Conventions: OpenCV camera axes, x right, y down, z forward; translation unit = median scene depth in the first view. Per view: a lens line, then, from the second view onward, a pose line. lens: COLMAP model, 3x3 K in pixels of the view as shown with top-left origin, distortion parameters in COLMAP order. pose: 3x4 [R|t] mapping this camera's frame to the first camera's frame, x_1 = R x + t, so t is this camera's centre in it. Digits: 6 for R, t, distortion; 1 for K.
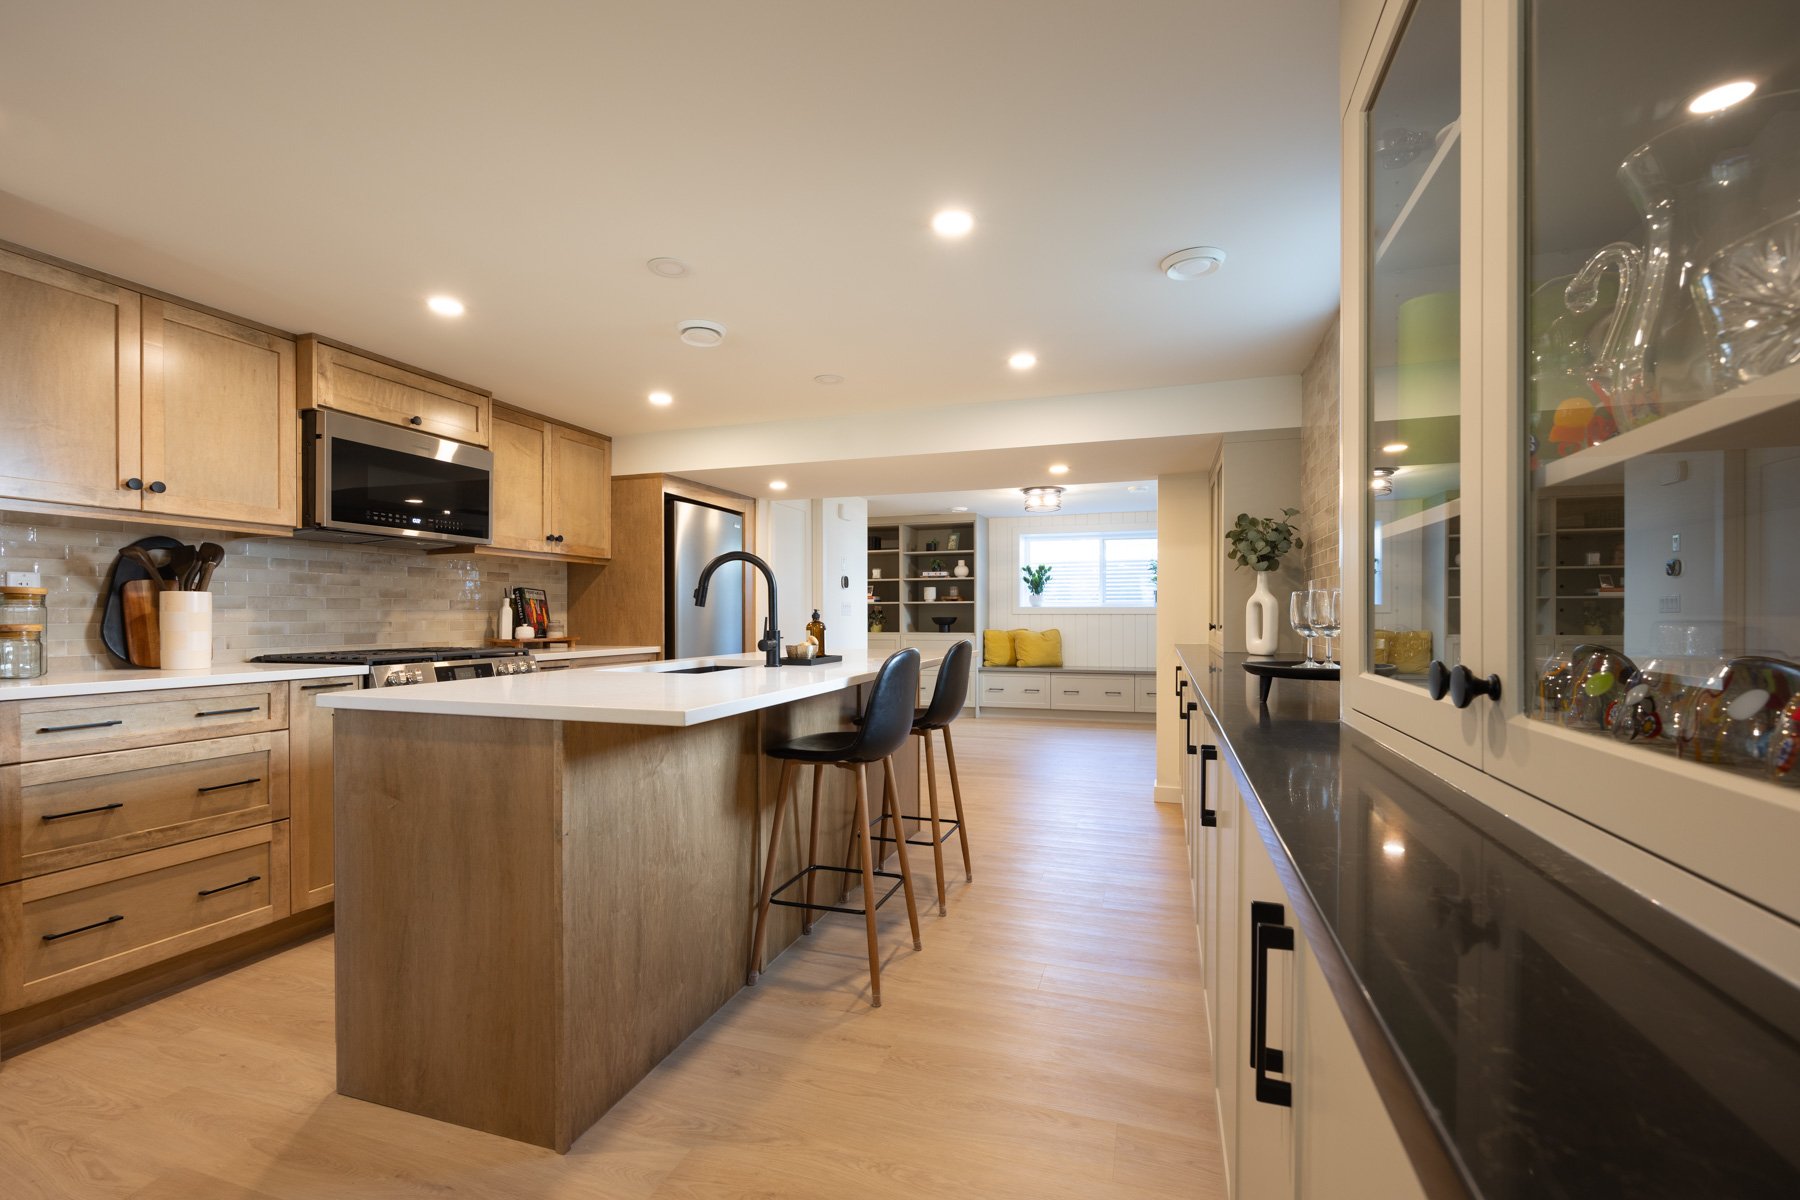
lens RADIAL K [[779.0, 0, 916.4], [0, 779.0, 619.4], [0, 0, 1]] dist [0.000927, -0.000171]
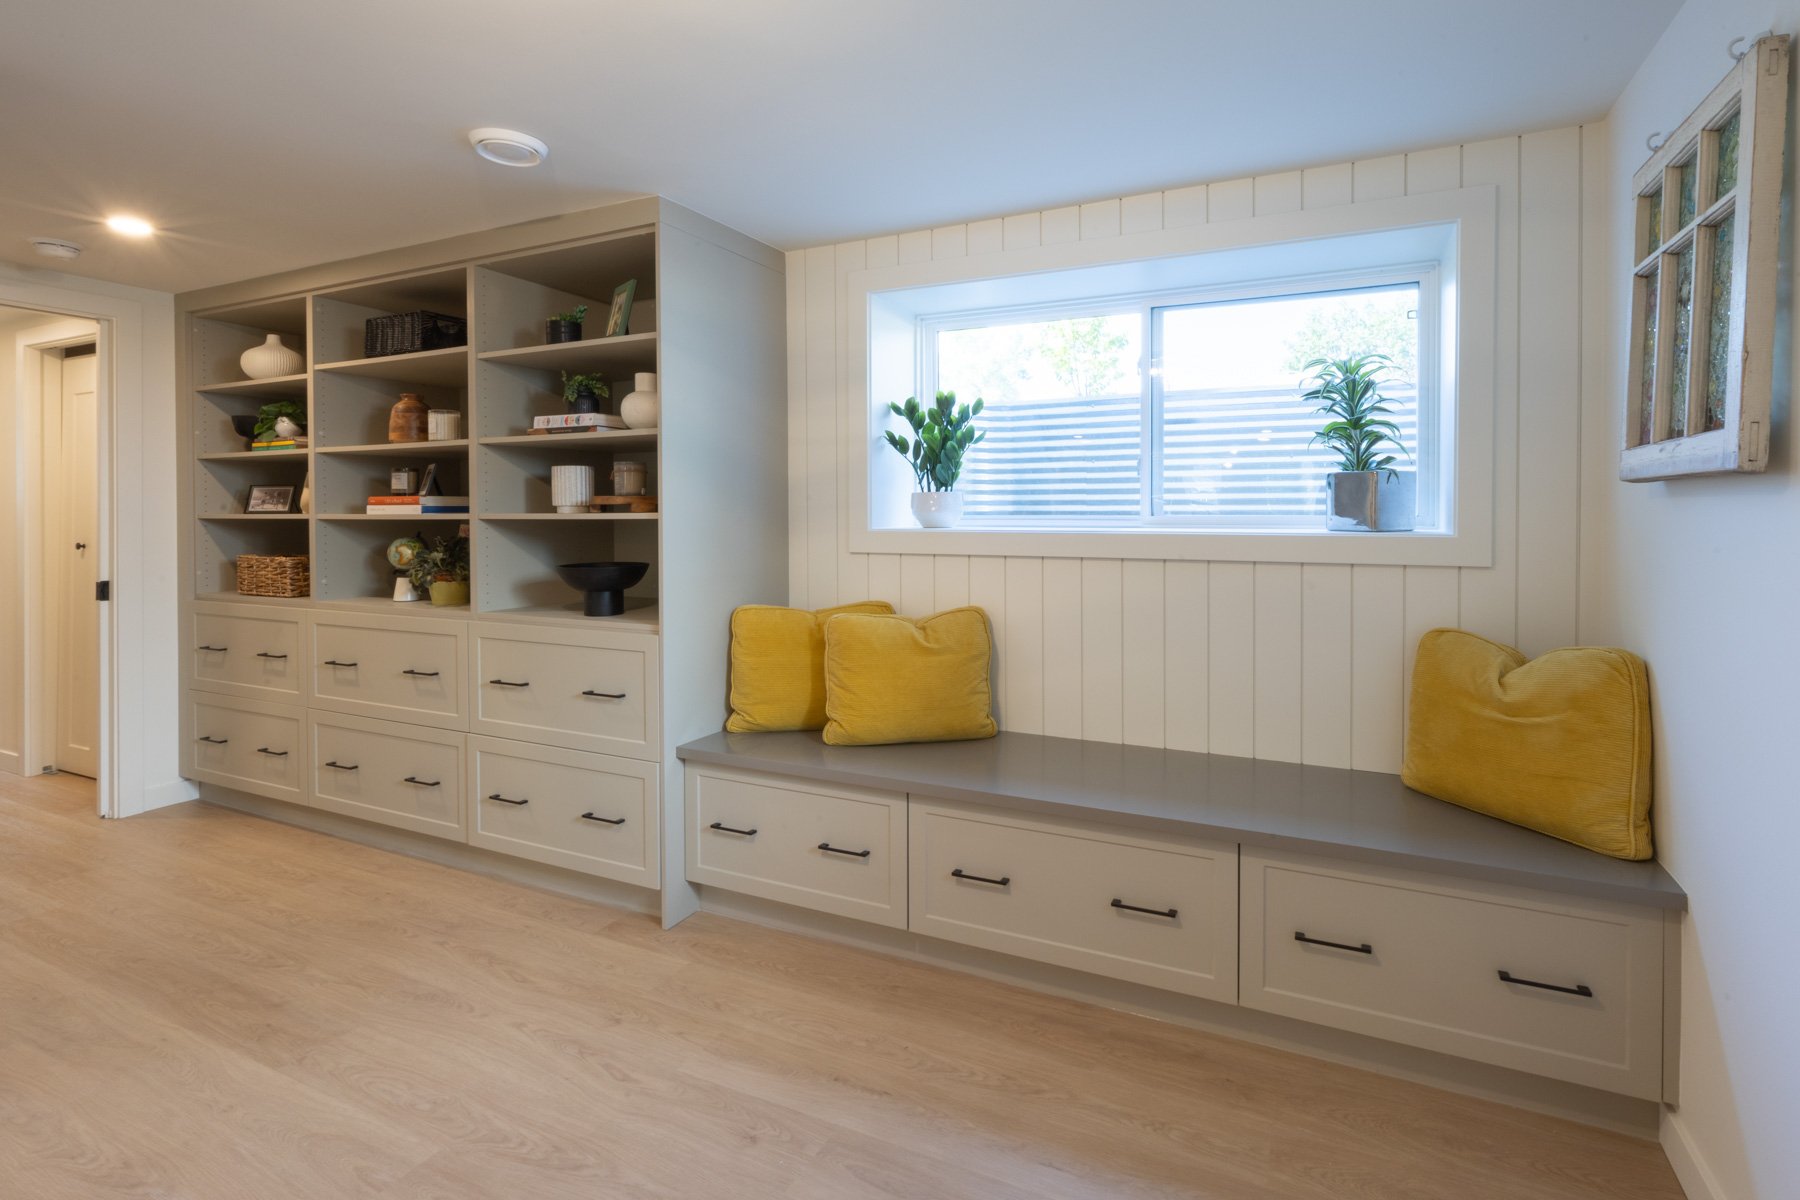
lens RADIAL K [[809.2, 0, 963.5], [0, 809.2, 530.0], [0, 0, 1]] dist [-0.001134, -0.000023]
pose [[0.992522, 0.005243, -0.121953, 0.216077], [-0.004144, 0.999949, 0.009263, -0.019957], [0.121996, -0.008688, 0.992493, 0.713557]]
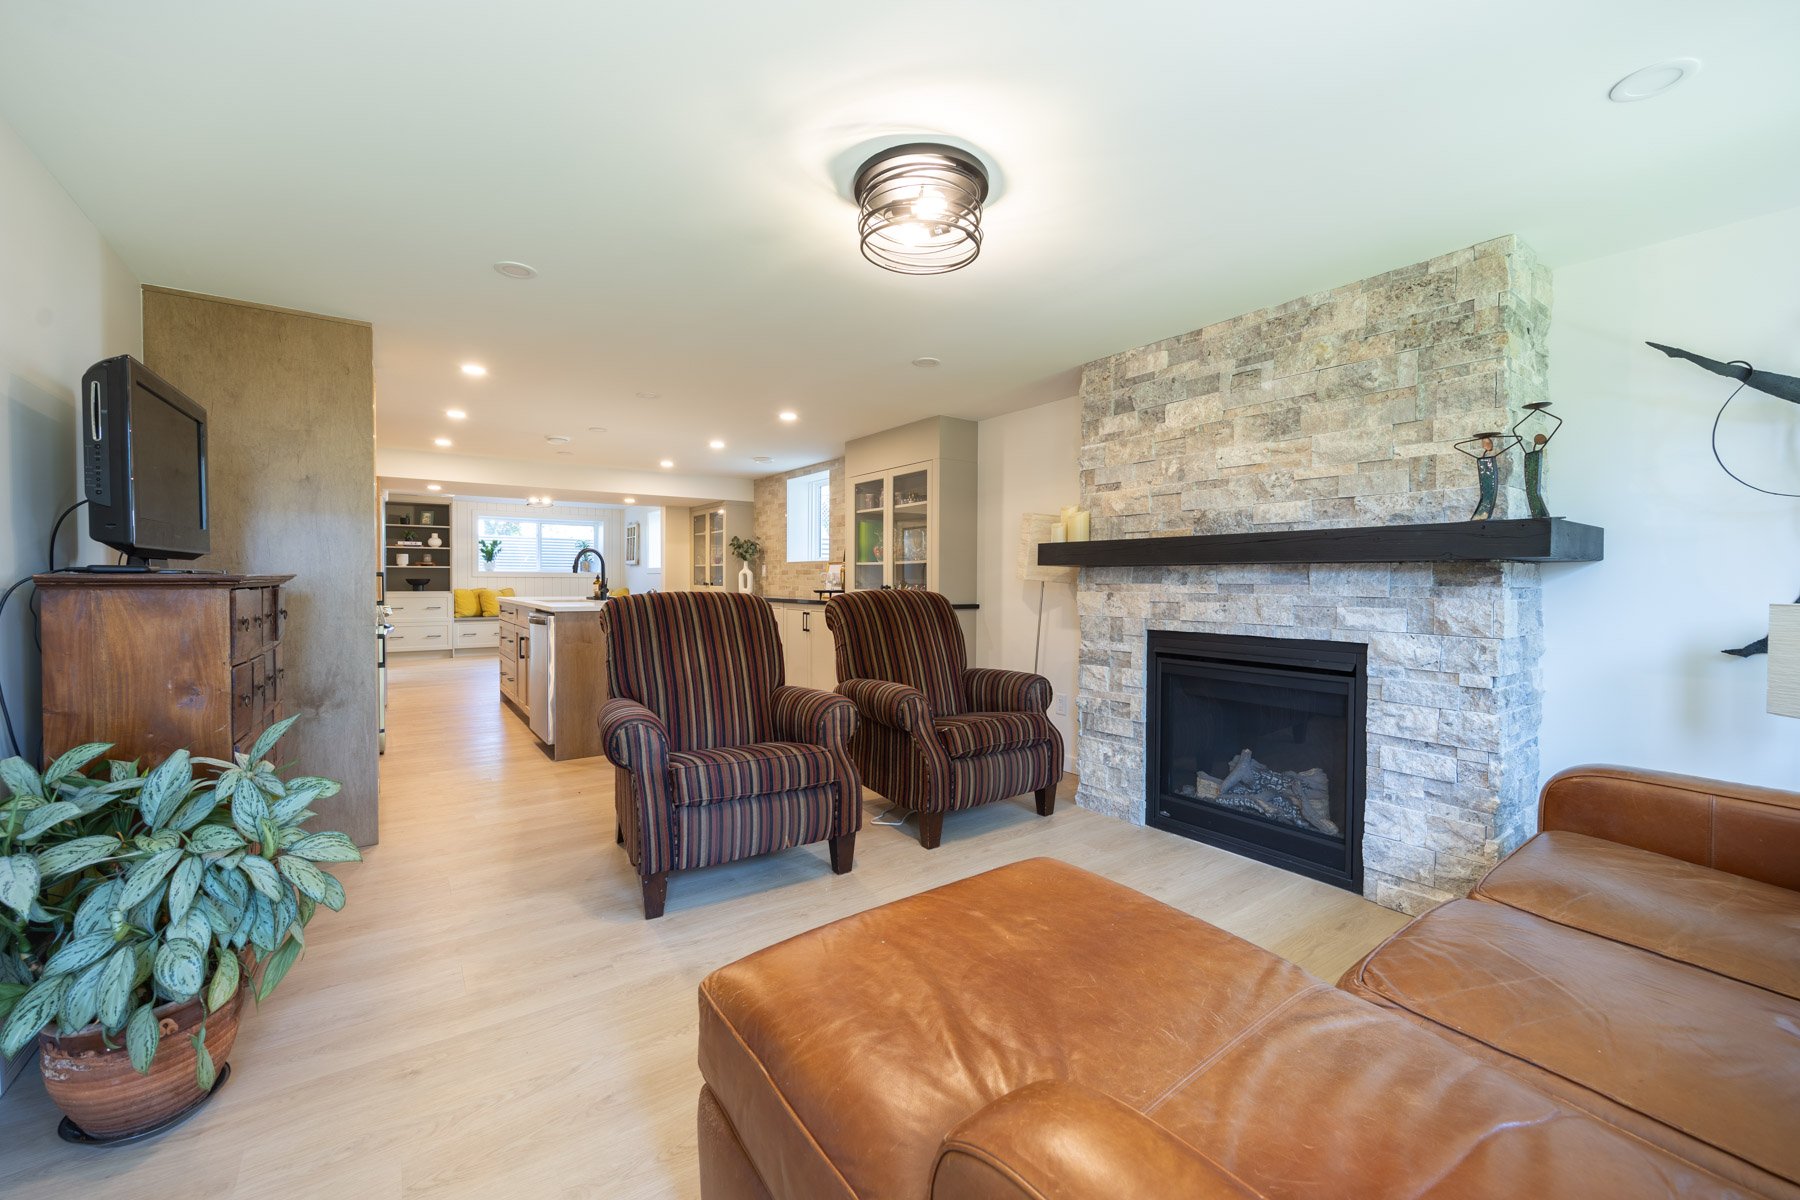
lens RADIAL K [[719.1, 0, 896.9], [0, 719.1, 589.8], [0, 0, 1]] dist [0.000057, 0.000028]
pose [[0.603071, -0.005179, 0.797670, -0.418700], [-0.001718, 0.999968, 0.007792, 0.004291], [-0.797685, -0.006070, 0.603043, -0.290327]]
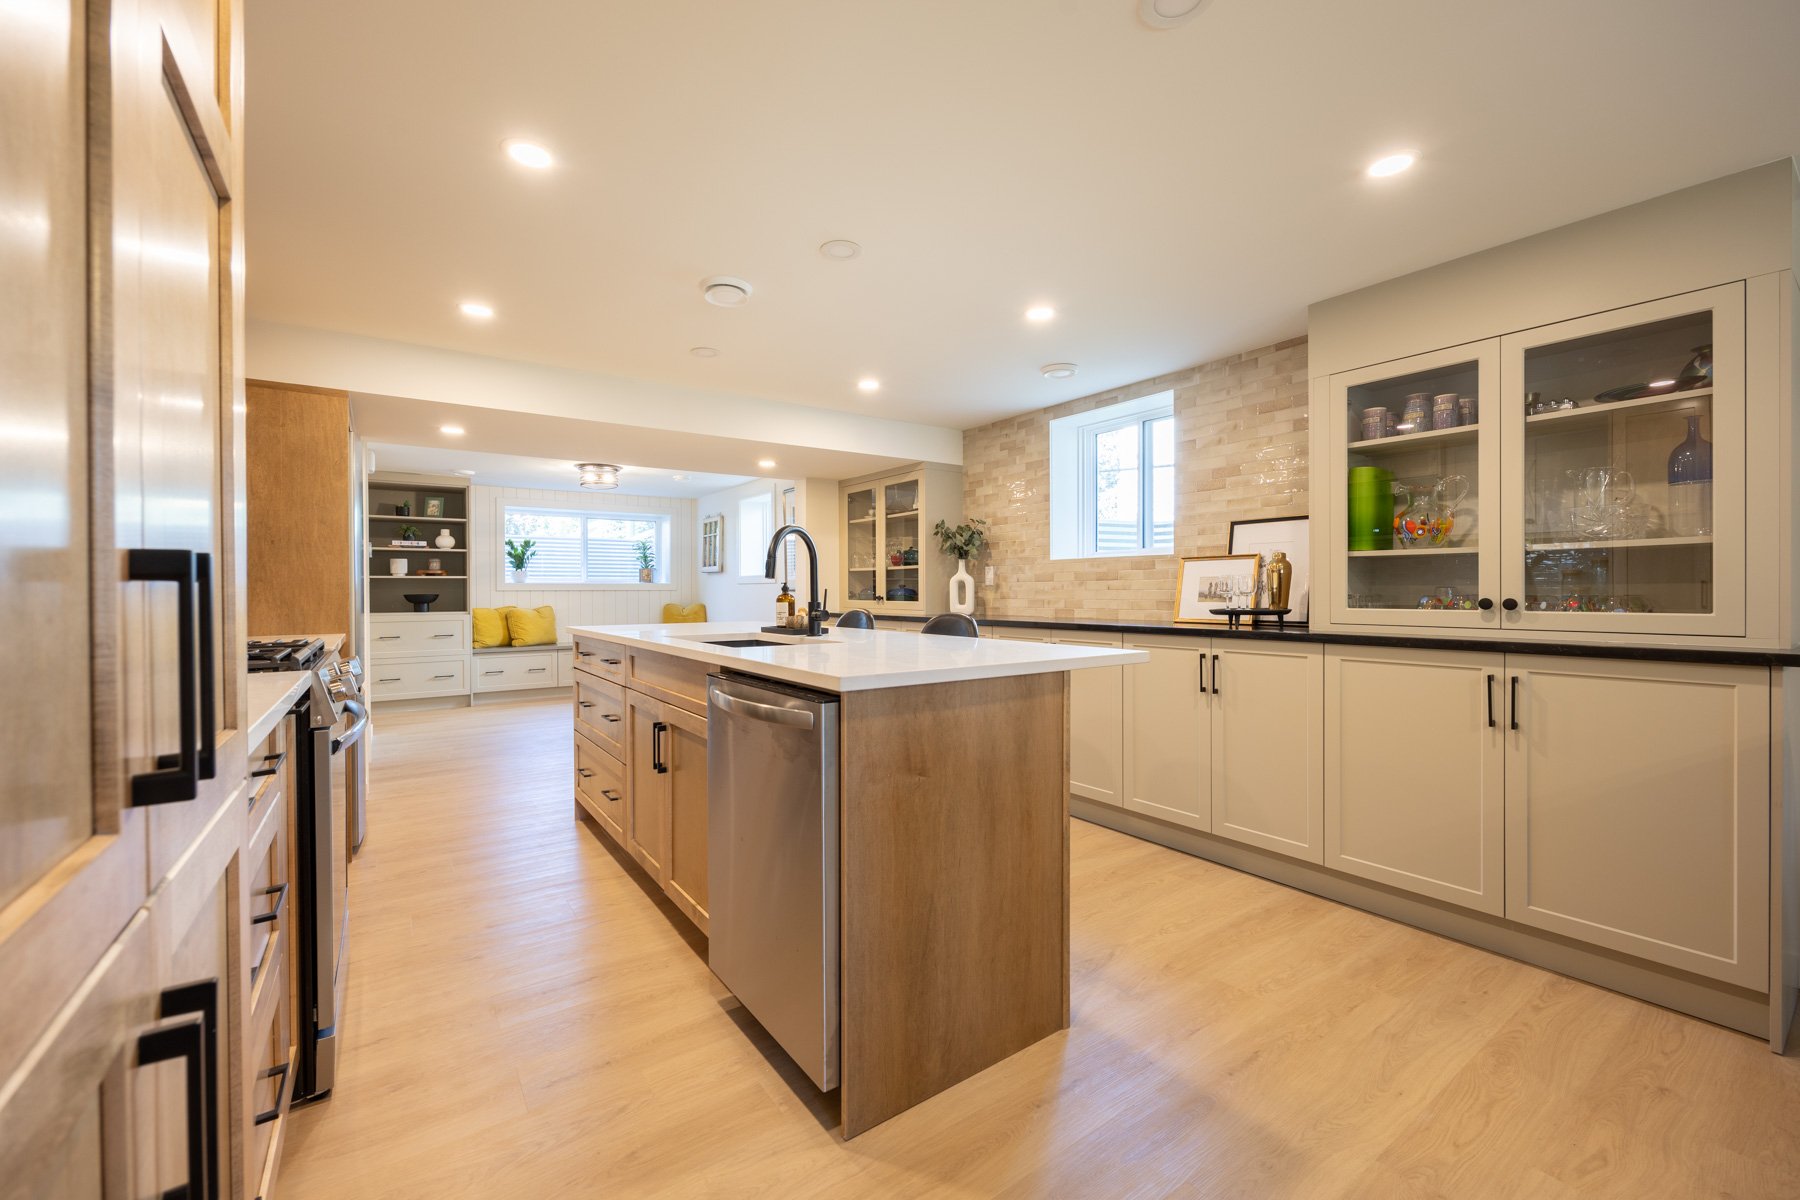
lens RADIAL K [[719.1, 0, 907.9], [0, 719.1, 593.9], [0, 0, 1]] dist [0.000057, 0.000028]
pose [[0.595202, -0.004434, 0.803564, -0.284580], [0.008384, 0.999965, -0.000692, 0.001591], [-0.803532, 0.007149, 0.595218, 0.100227]]
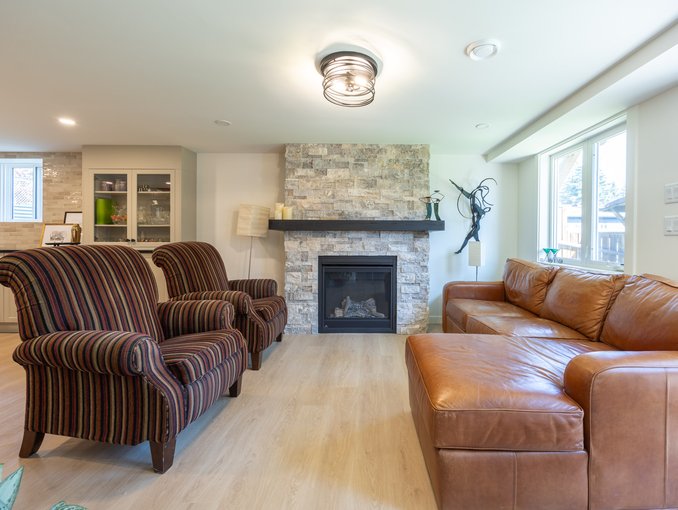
lens RADIAL K [[312.7, 0, 372.7], [0, 312.7, 237.0], [0, 0, 1]] dist [-0.000711, -0.000690]
pose [[-0.310022, 0.001122, 0.950729, -0.457293], [0.002428, 0.999997, -0.000388, 0.003268], [-0.950726, 0.002188, -0.310024, -0.101932]]
